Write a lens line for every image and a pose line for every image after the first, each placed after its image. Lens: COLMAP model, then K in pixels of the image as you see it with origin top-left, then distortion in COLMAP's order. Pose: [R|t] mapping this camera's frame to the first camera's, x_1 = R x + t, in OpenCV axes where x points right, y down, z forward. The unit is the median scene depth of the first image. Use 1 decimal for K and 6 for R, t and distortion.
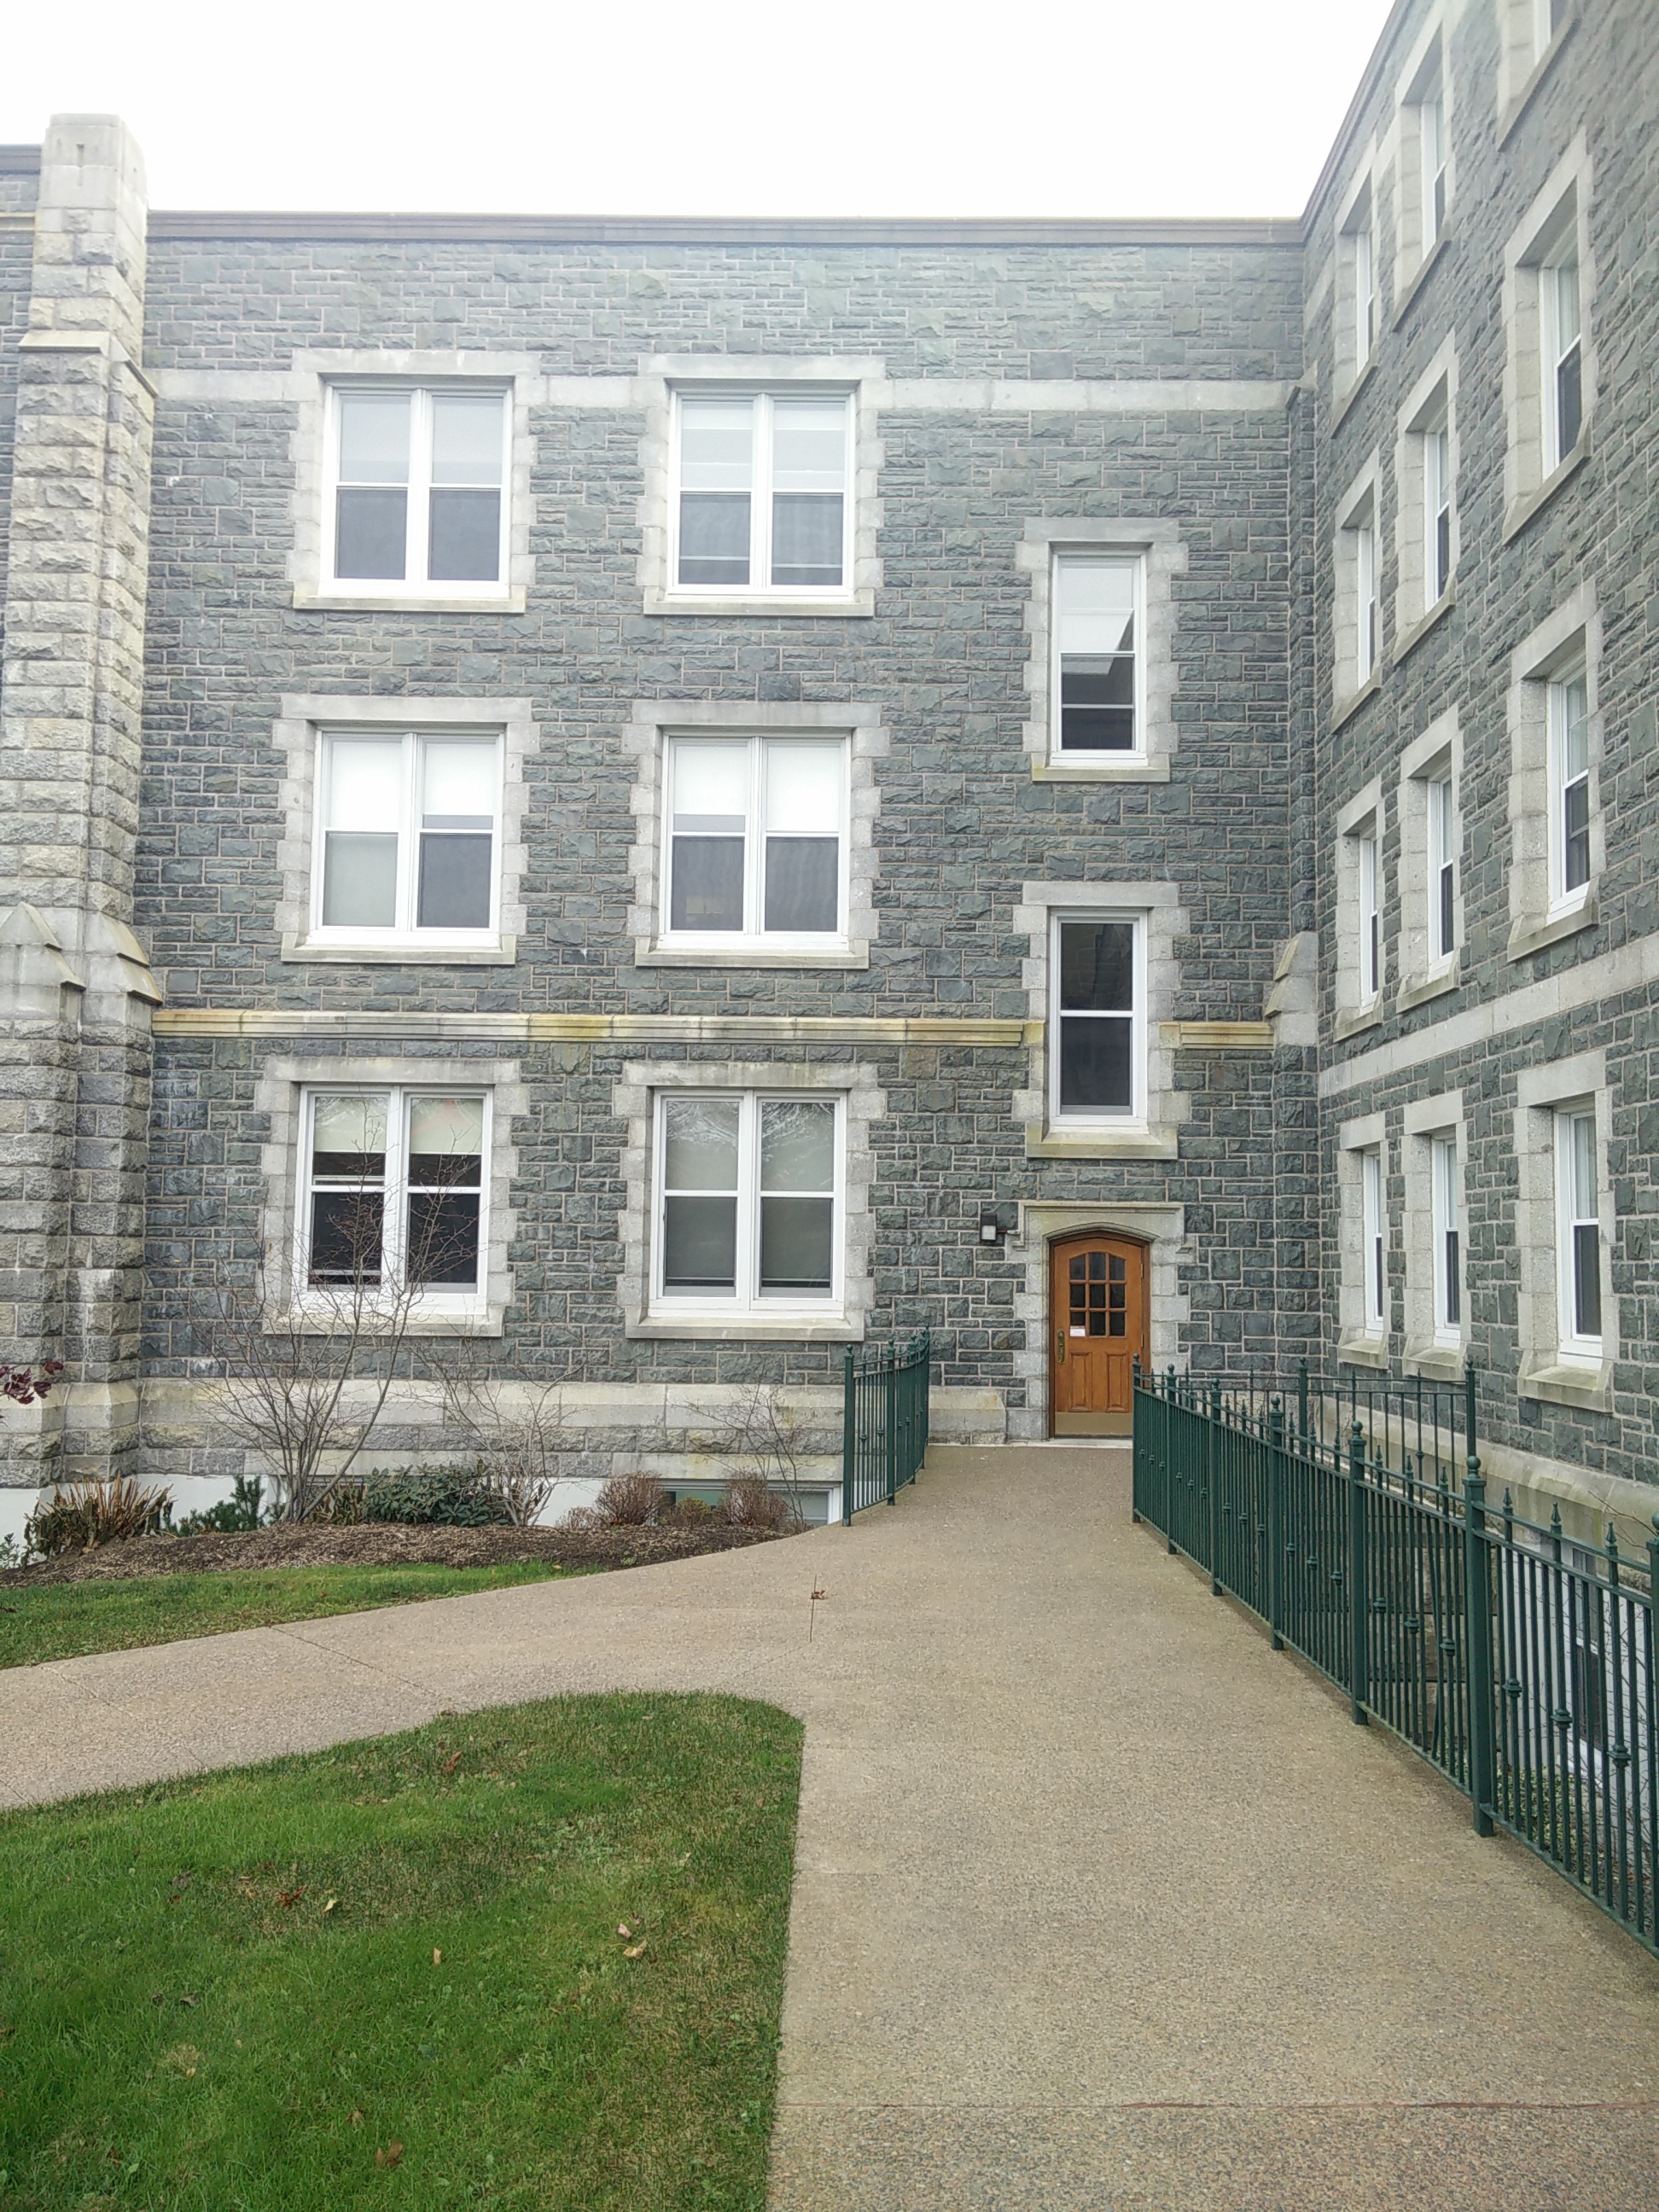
lens RADIAL K [[1779.1, 0, 848.6], [0, 1779.1, 1110.8], [0, 0, 1]] dist [0.071877, -0.064354]
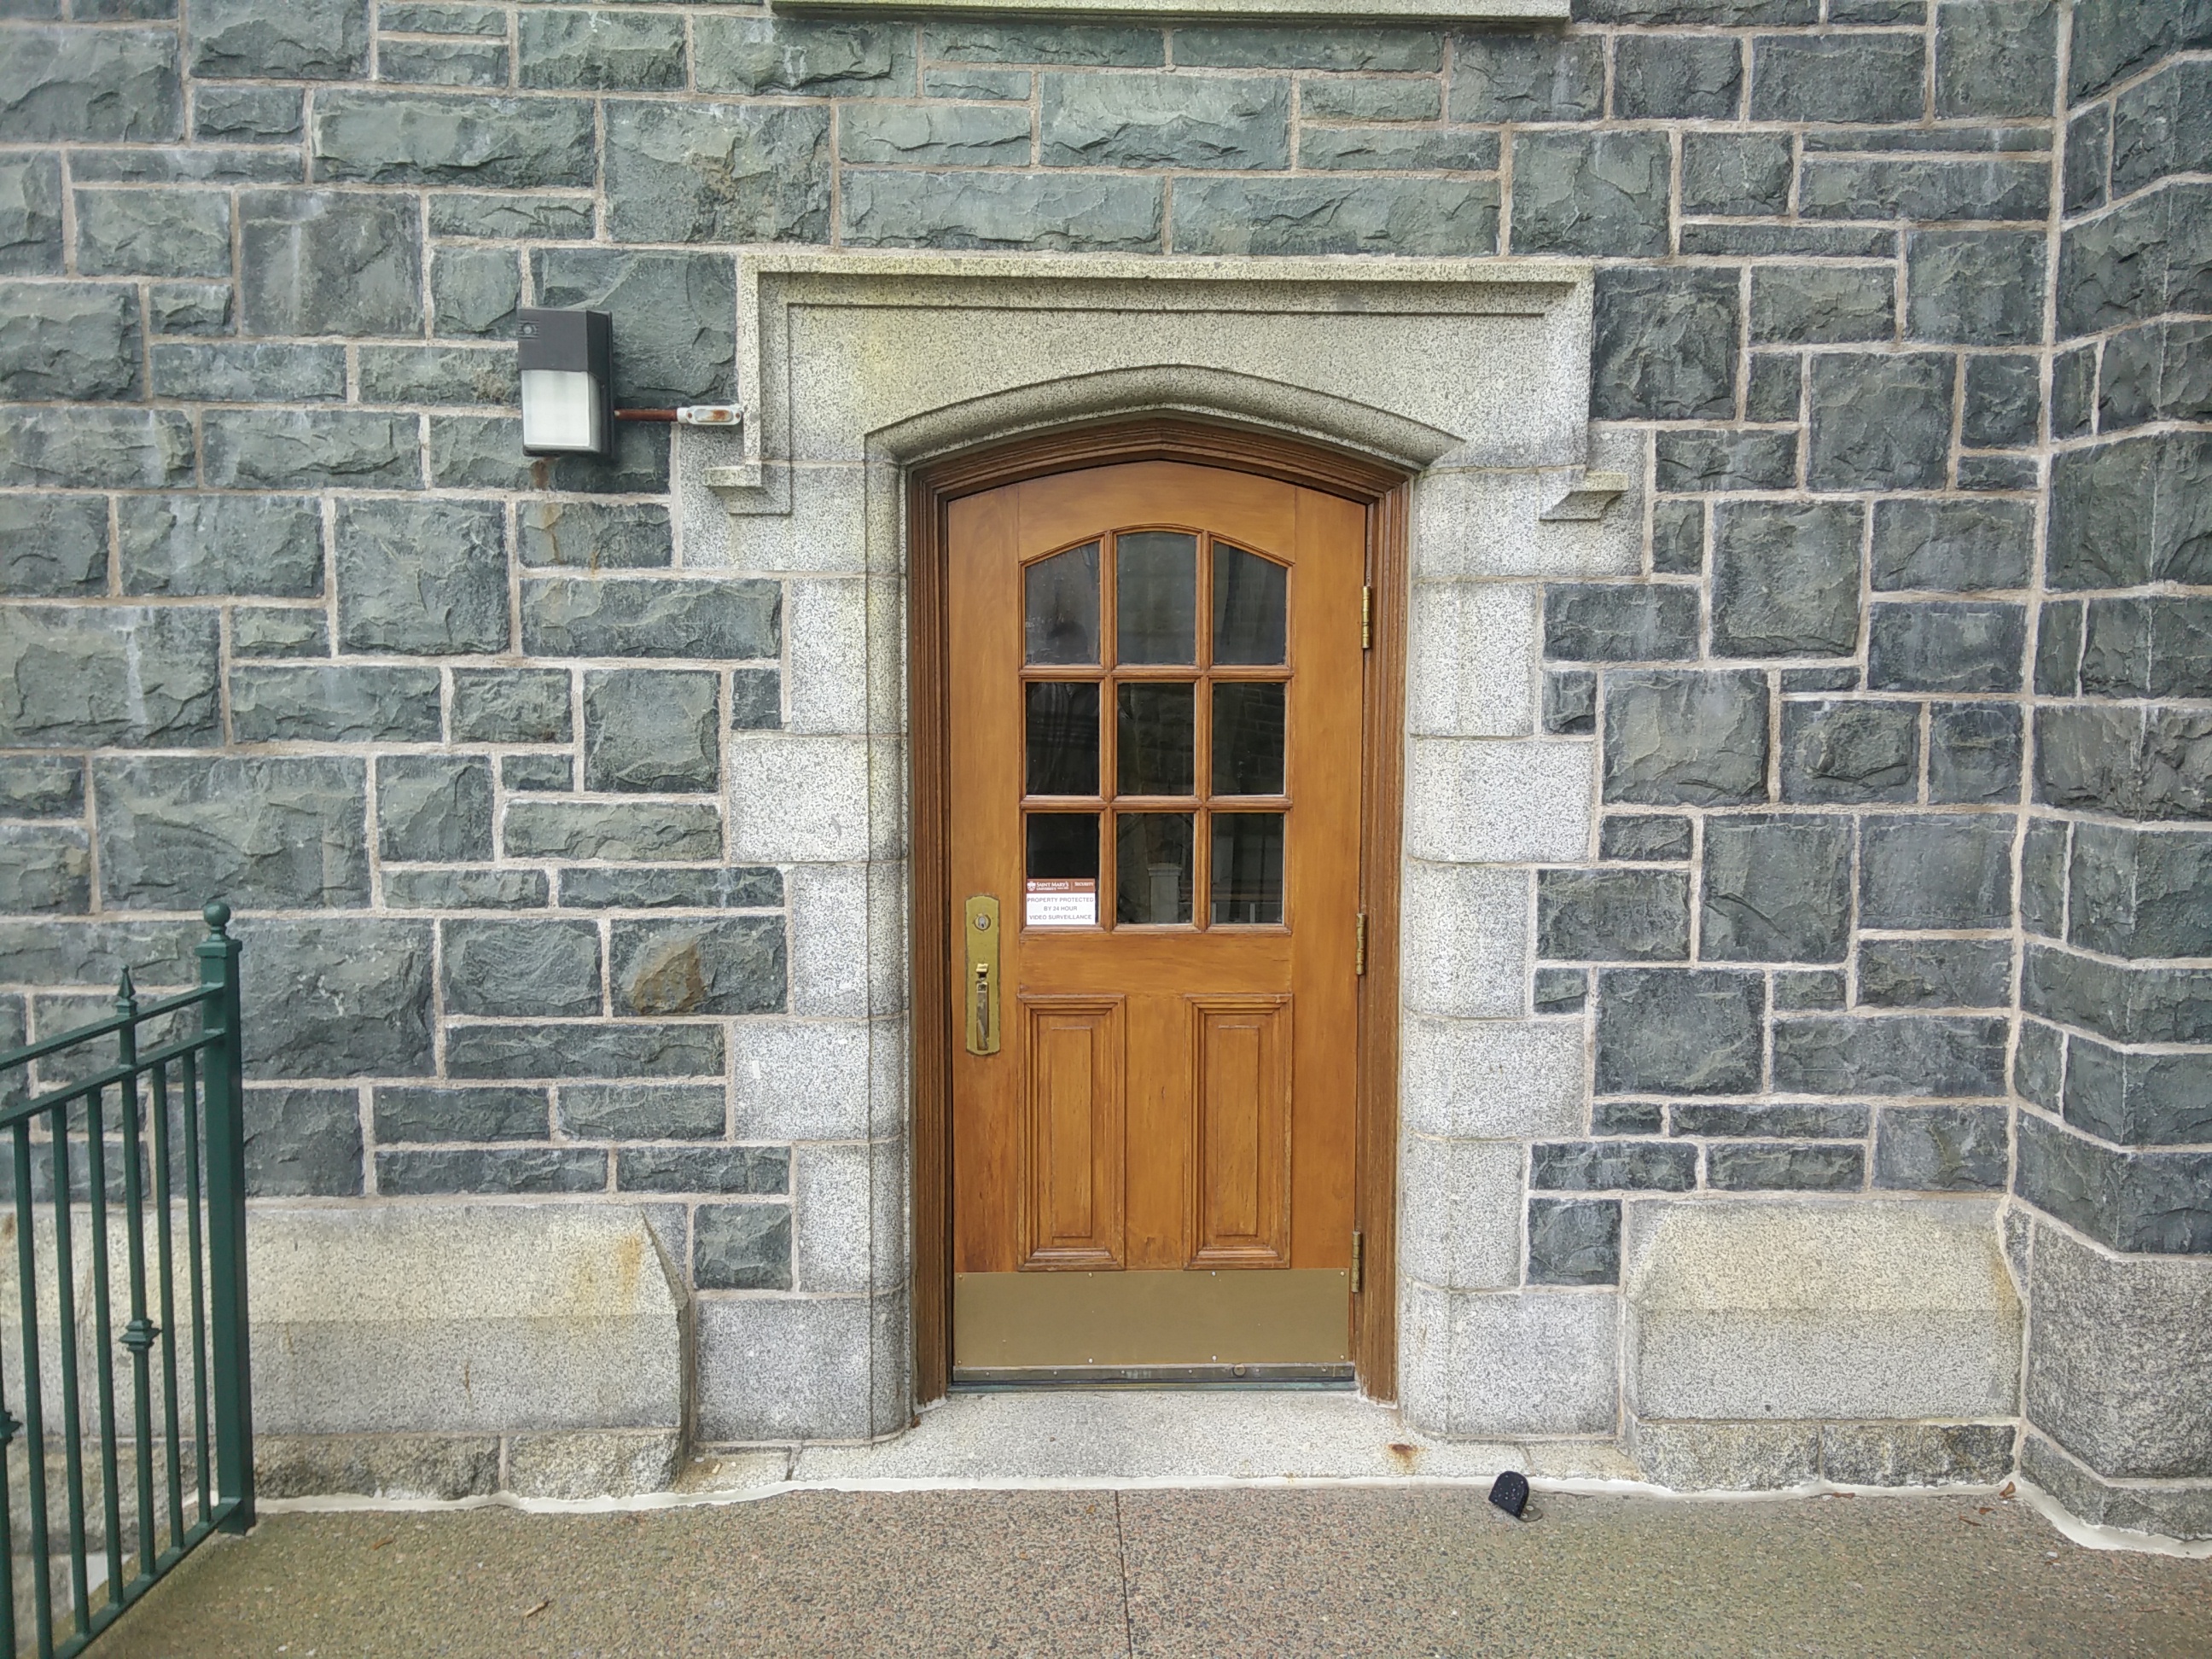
lens RADIAL K [[1779.1, 0, 1114.6], [0, 1779.1, 804.8], [0, 0, 1]] dist [0.071877, -0.064354]
pose [[0.998932, -0.011283, 0.044796, 0.126295], [0.003476, 0.985322, 0.170670, 0.076016], [-0.046064, -0.170332, 0.984310, 0.796458]]
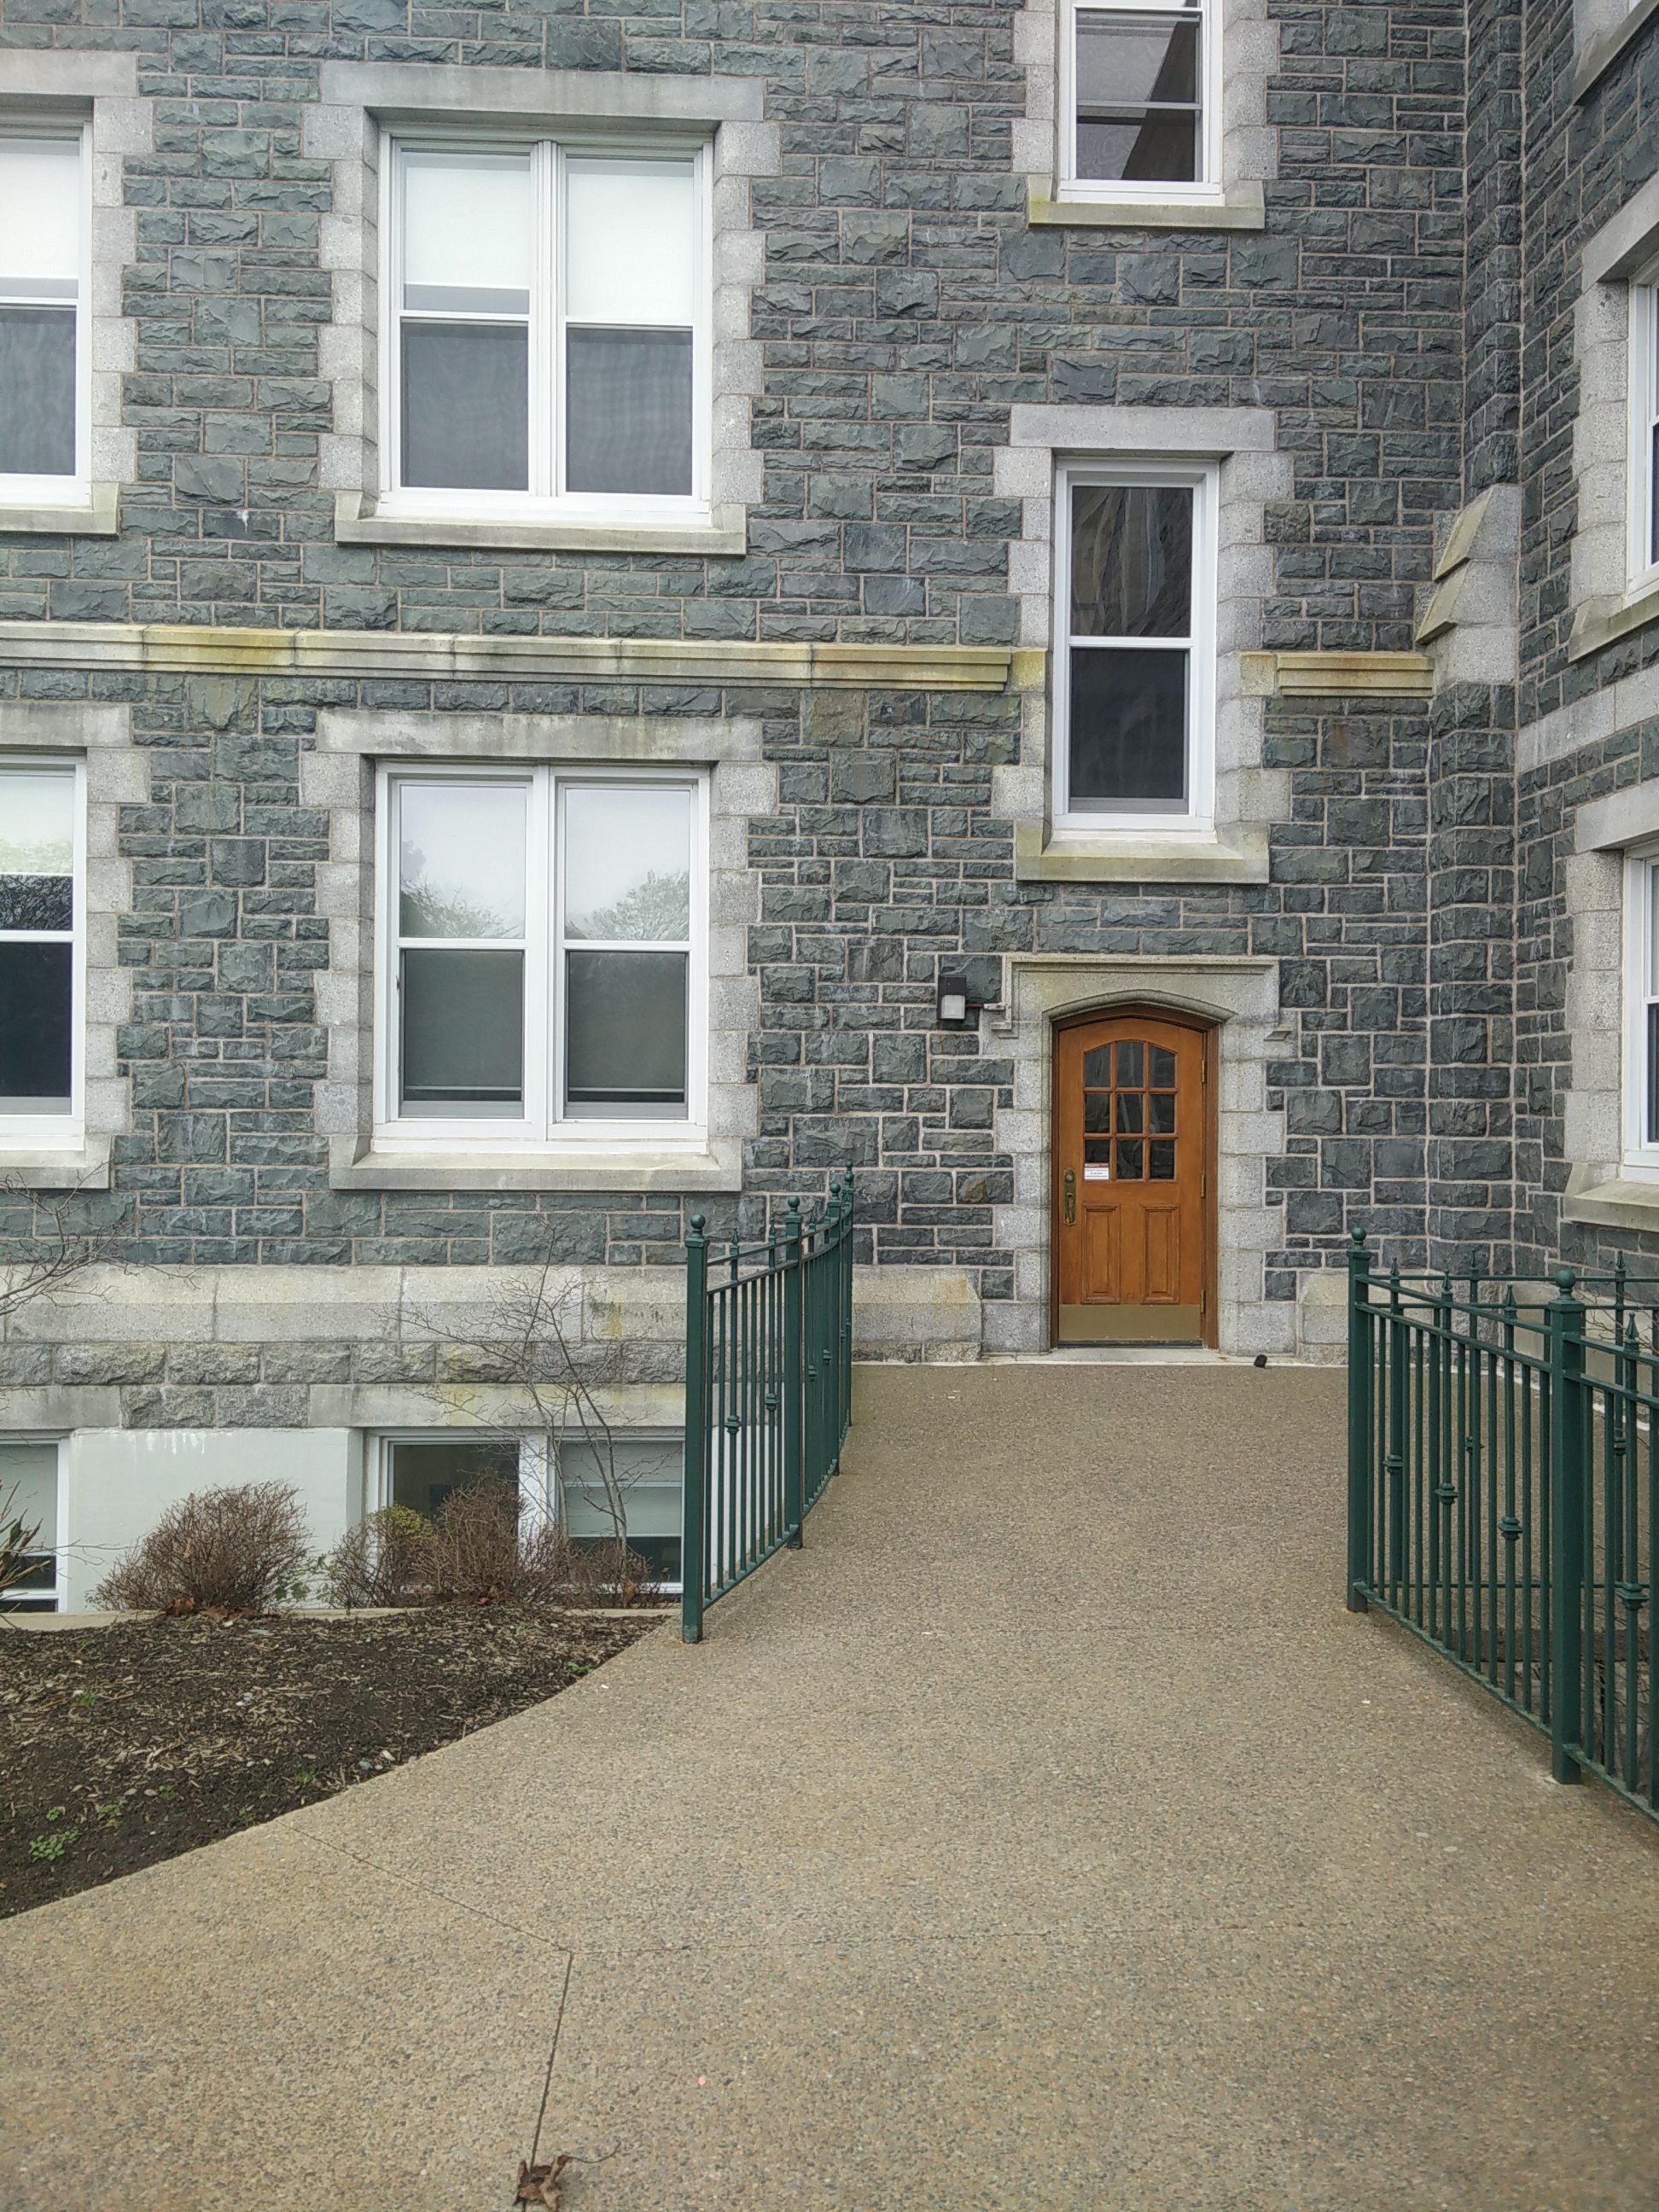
lens RADIAL K [[1779.1, 0, 837.7], [0, 1779.1, 1089.7], [0, 0, 1]] dist [0.071877, -0.064354]
pose [[0.998312, -0.005085, 0.057858, 0.006456], [0.000501, 0.996878, 0.078961, 0.048412], [-0.058079, -0.078799, 0.995197, 0.409400]]
